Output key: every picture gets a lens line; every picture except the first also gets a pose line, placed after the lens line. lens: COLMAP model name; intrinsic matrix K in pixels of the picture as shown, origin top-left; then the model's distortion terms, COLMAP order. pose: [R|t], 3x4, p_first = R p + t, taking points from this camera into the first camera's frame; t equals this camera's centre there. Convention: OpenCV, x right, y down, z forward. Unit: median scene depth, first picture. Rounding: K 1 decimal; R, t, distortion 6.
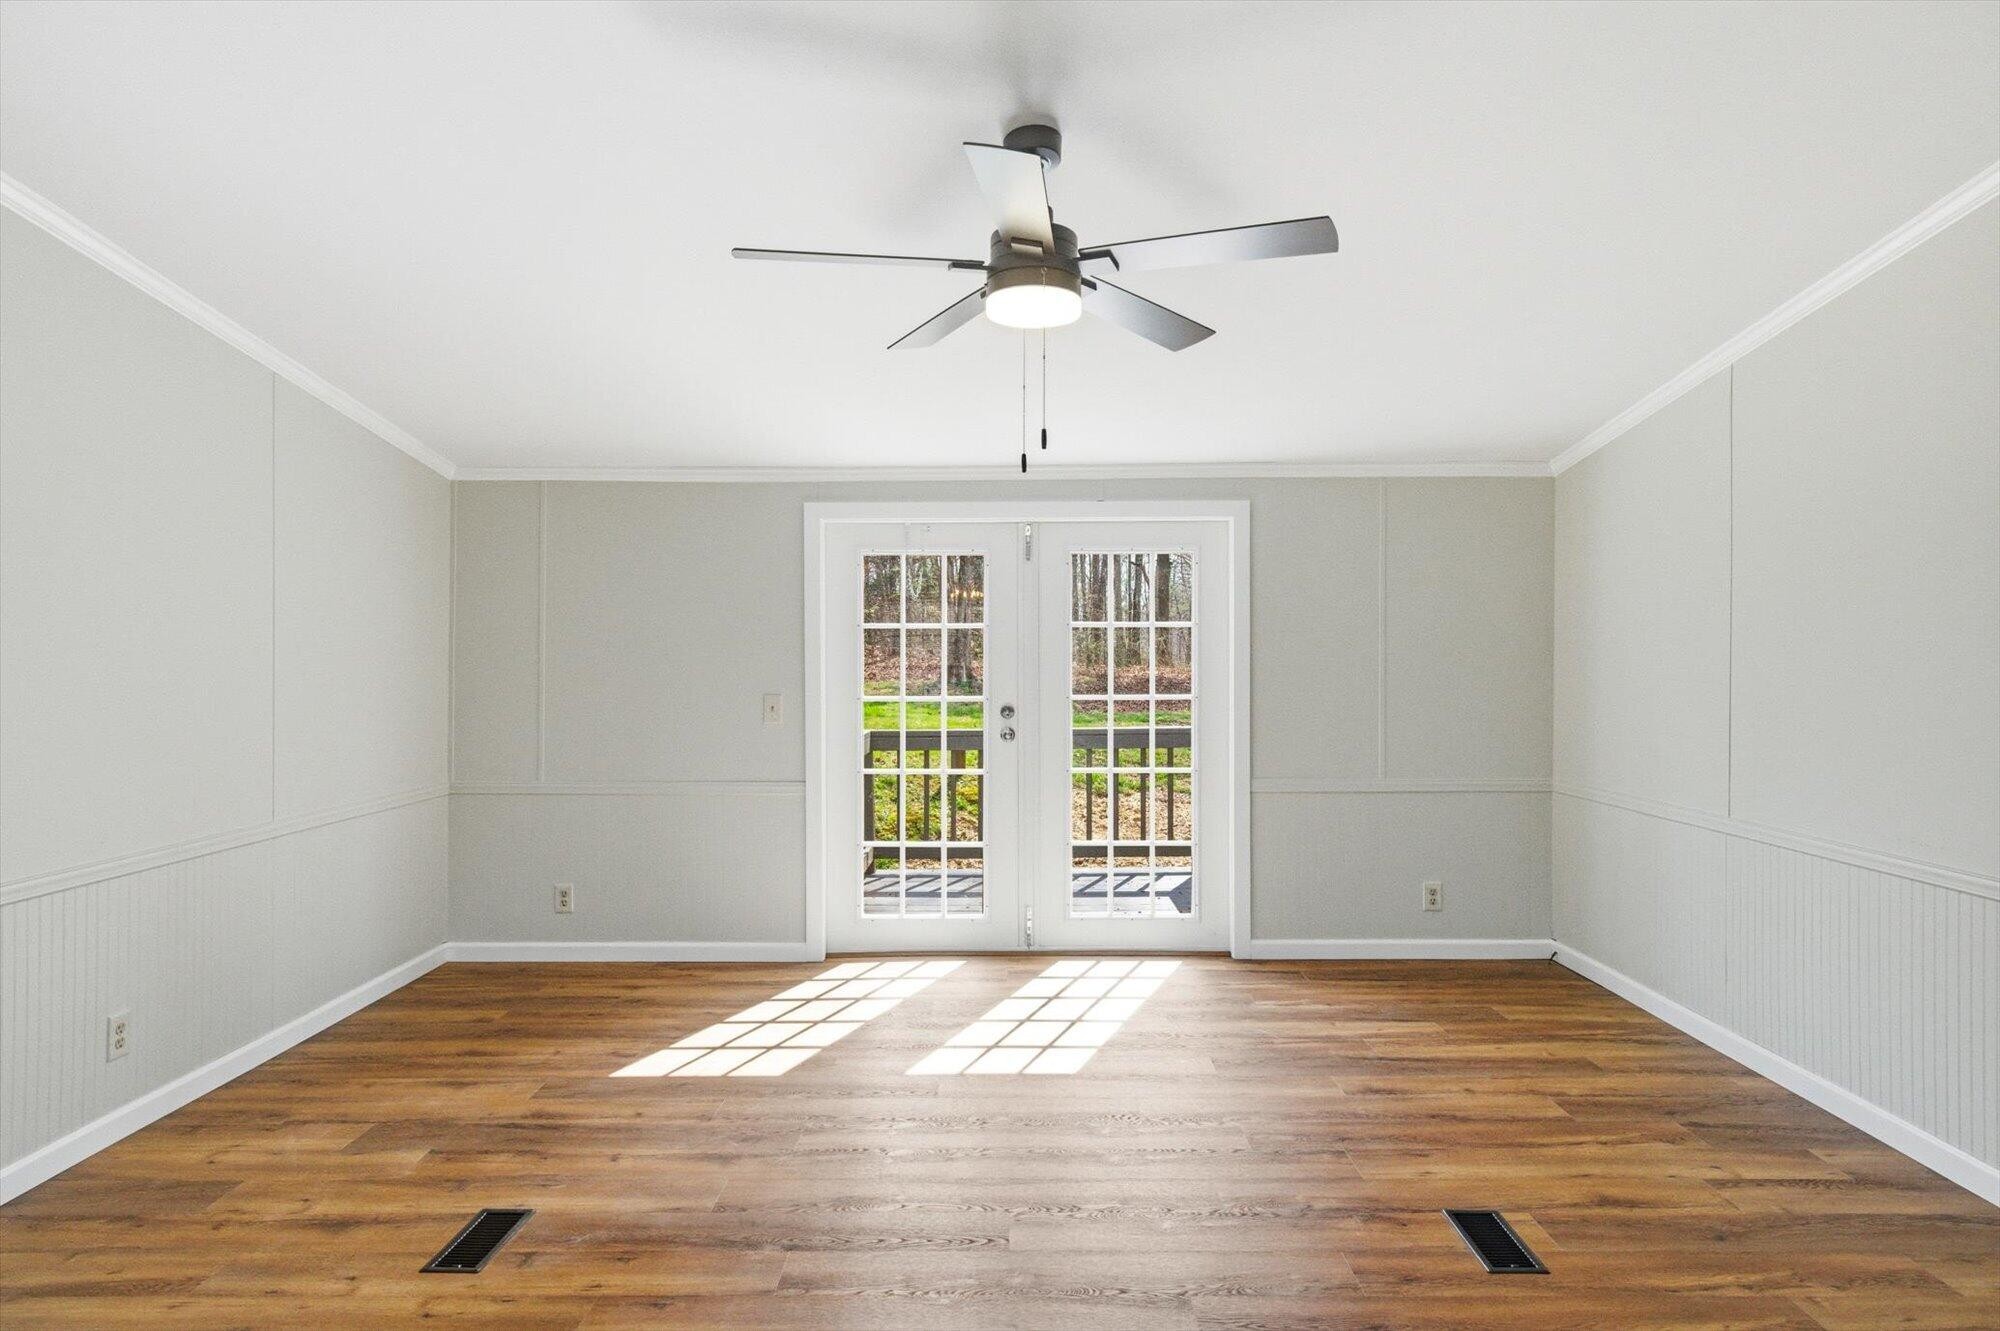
lens RADIAL K [[1176.0, 0, 1000.0], [0, 1176.0, 665.5], [0, 0, 1]] dist [0.001279, -0.000588]
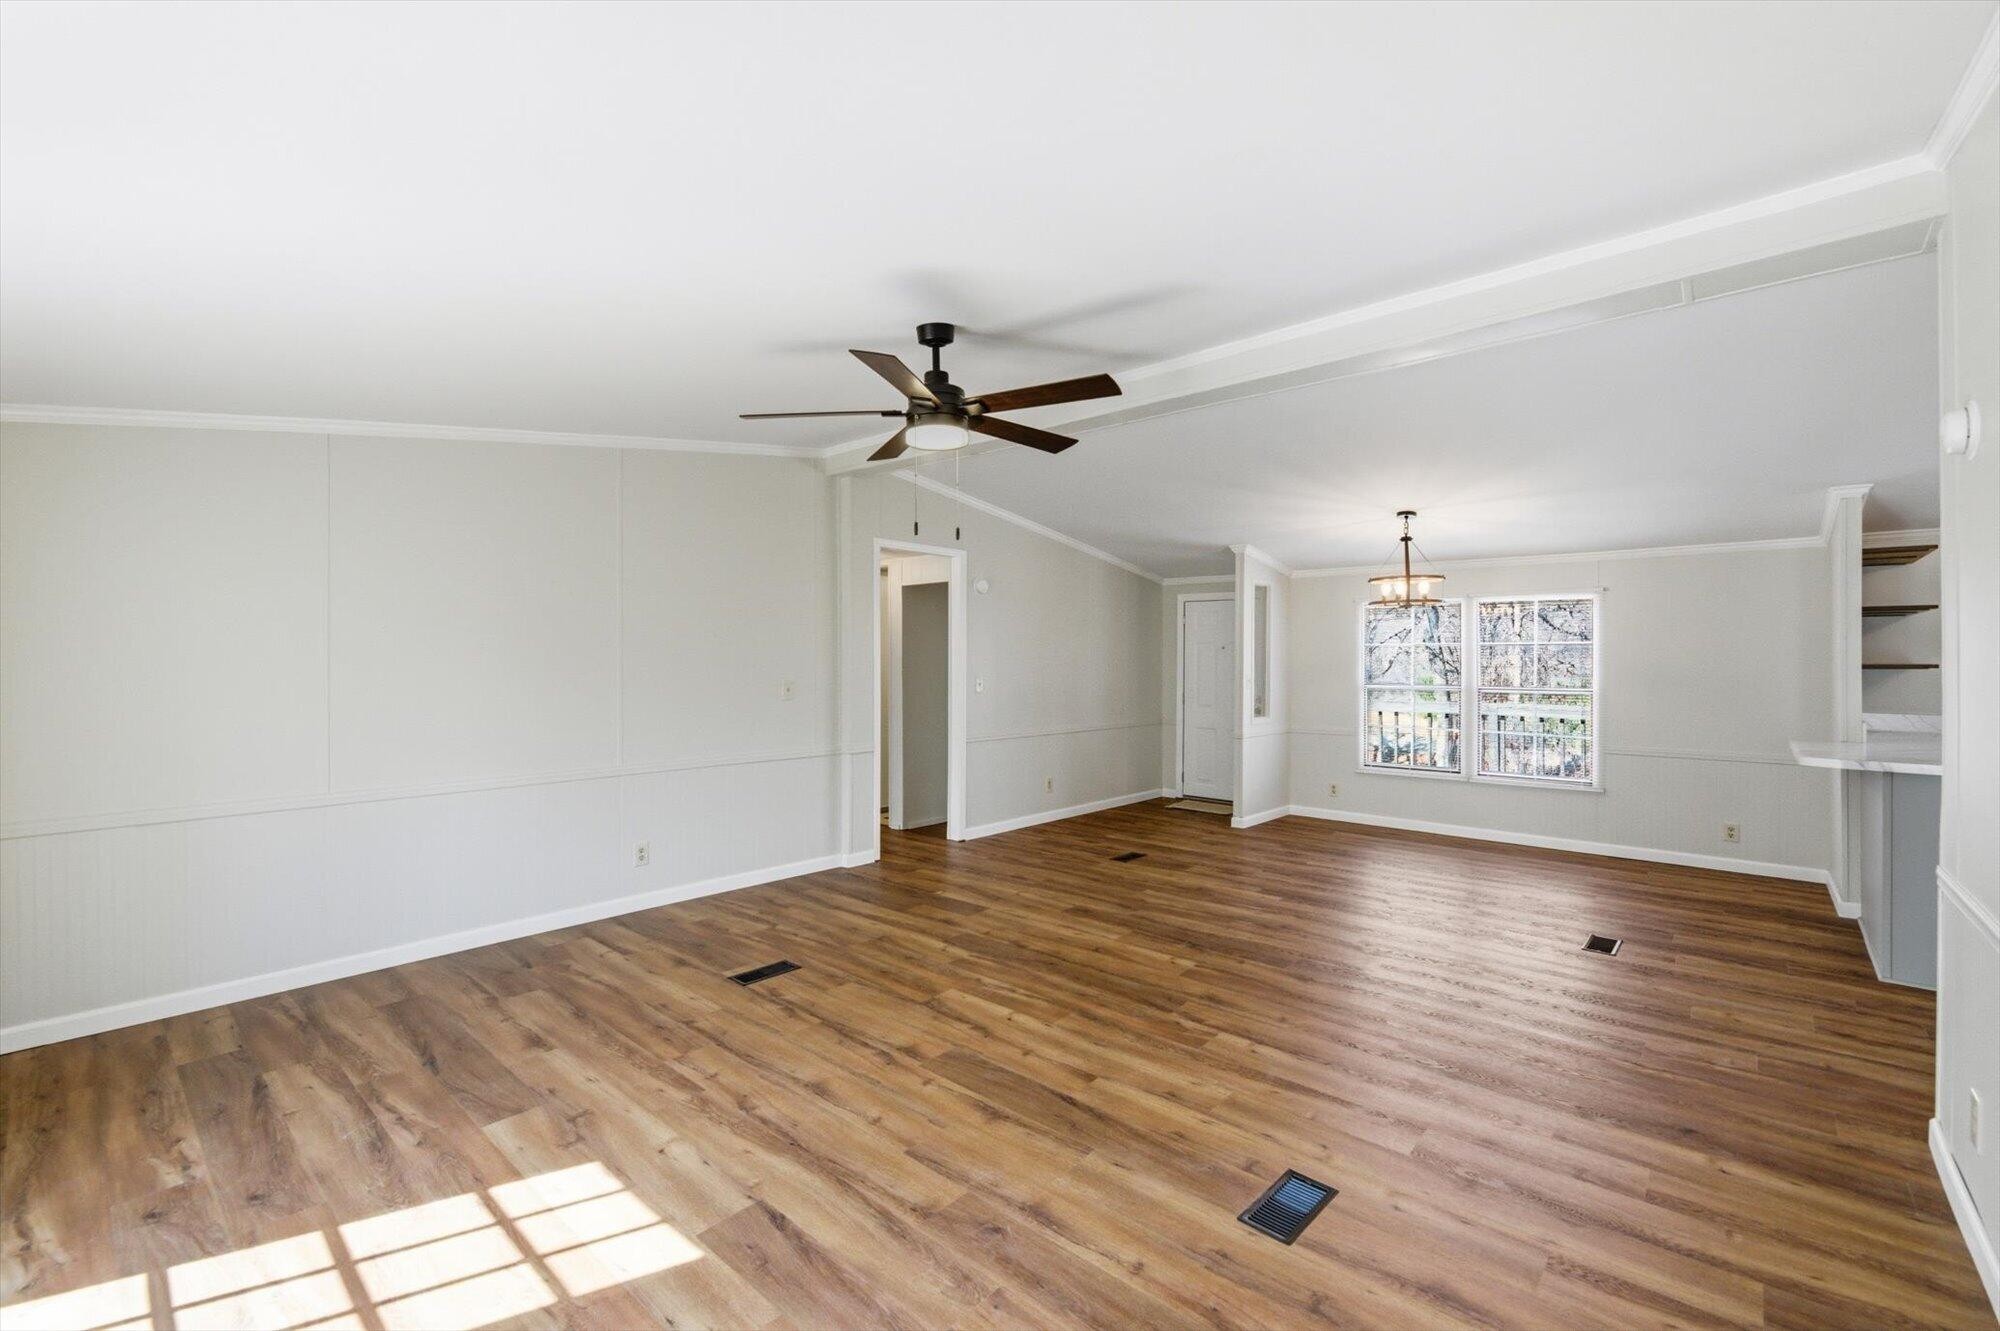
lens RADIAL K [[844.3, 0, 1000.0], [0, 844.3, 665.5], [0, 0, 1]] dist [-0.001012, -0.000044]
pose [[-0.757328, -0.000809, 0.653034, -0.447908], [0.007876, 0.999915, 0.010372, -0.009411], [-0.652987, 0.012998, -0.757257, 1.052075]]
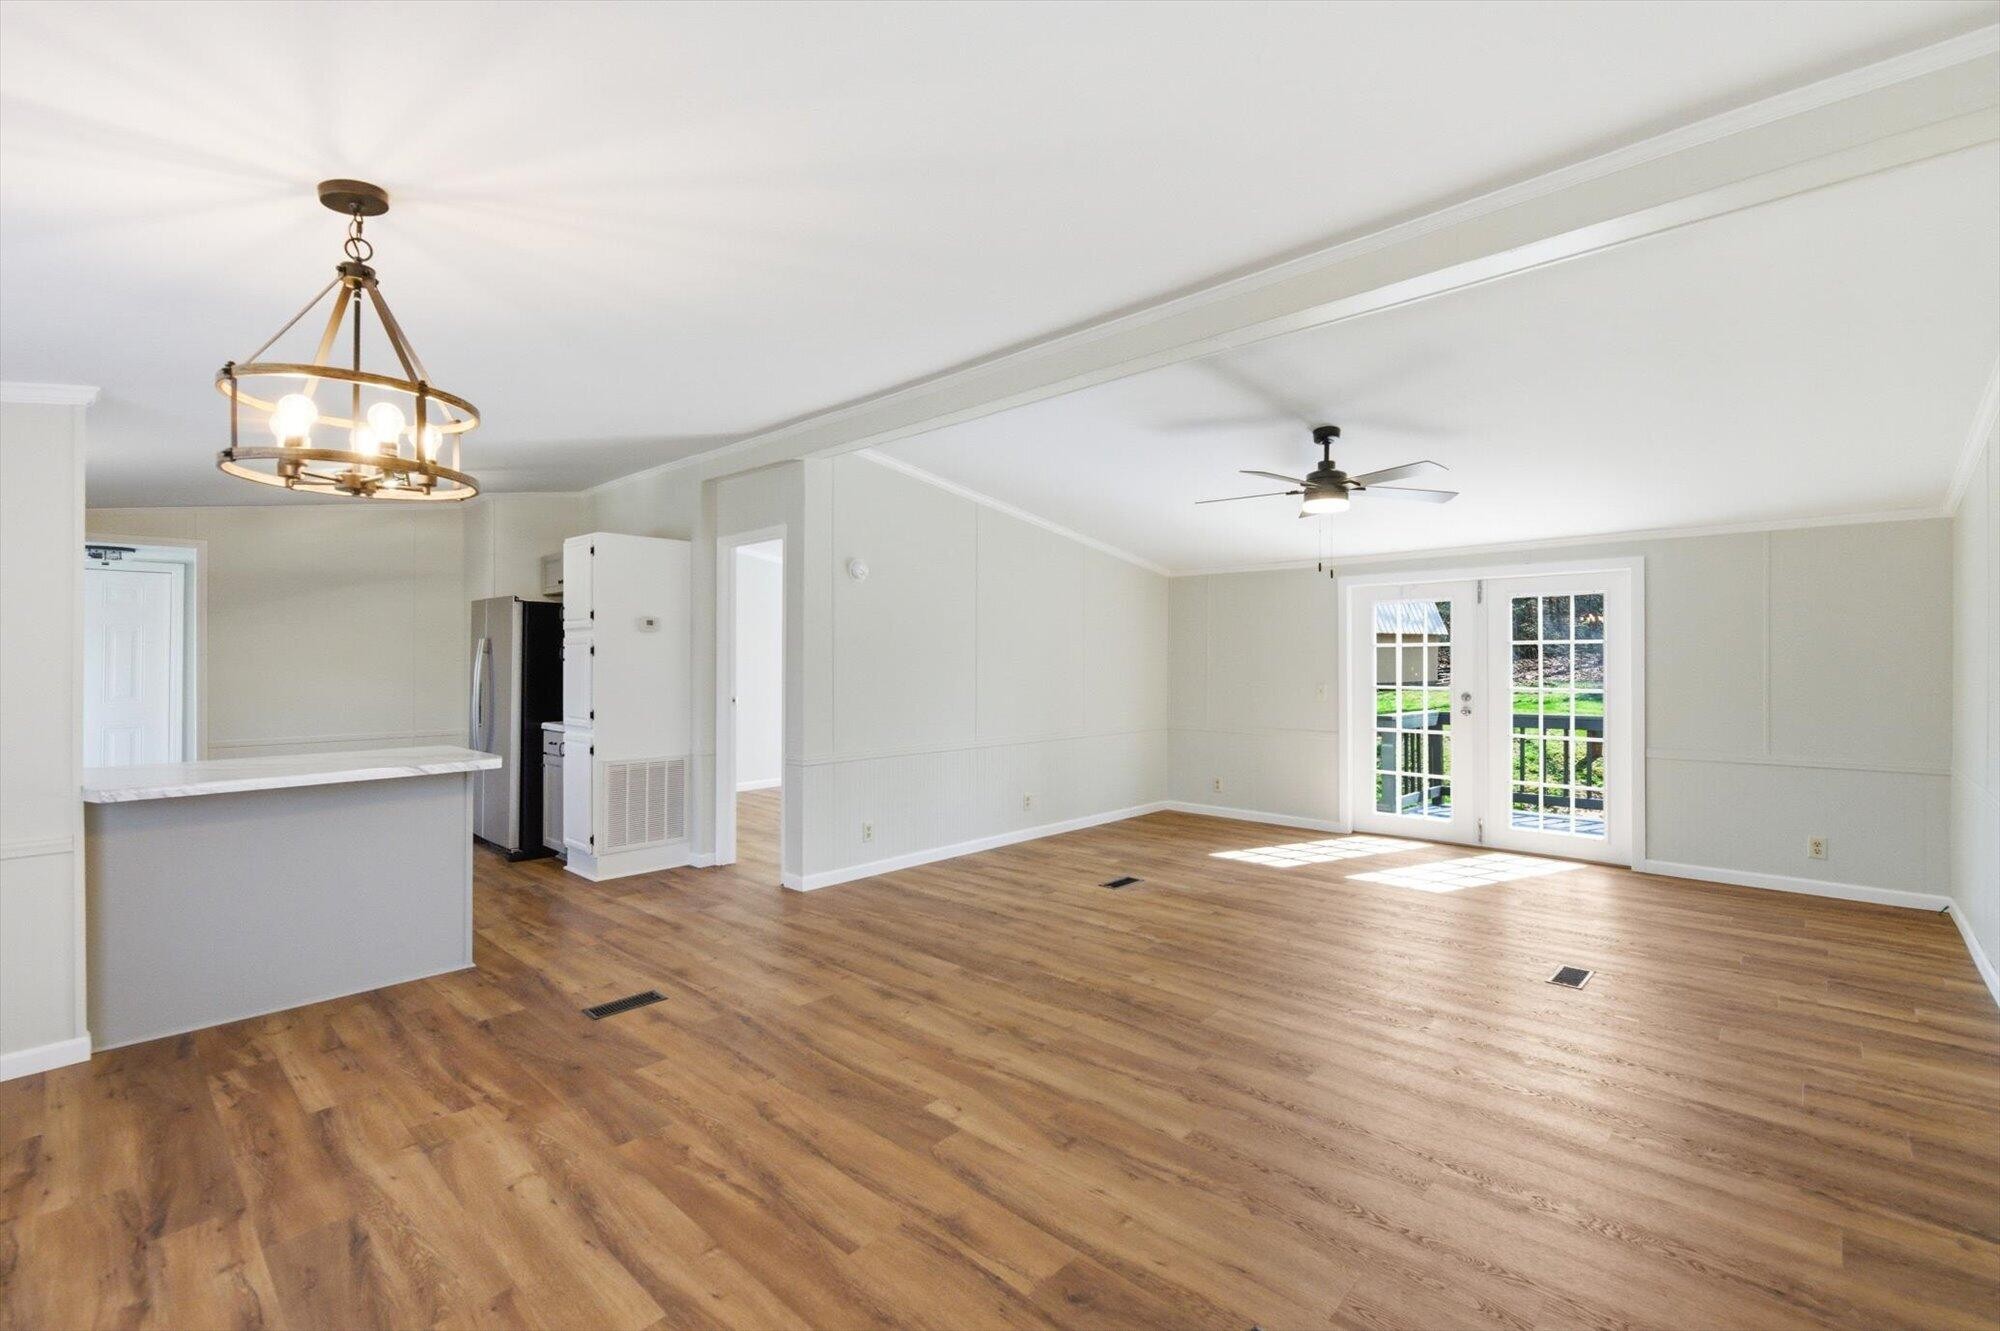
lens RADIAL K [[844.3, 0, 1000.0], [0, 844.3, 665.5], [0, 0, 1]] dist [-0.001012, -0.000044]
pose [[0.735081, 0.004524, -0.677964, 0.389488], [-0.007160, 0.999974, -0.001090, 0.001875], [0.677941, 0.005656, 0.735094, -0.355419]]
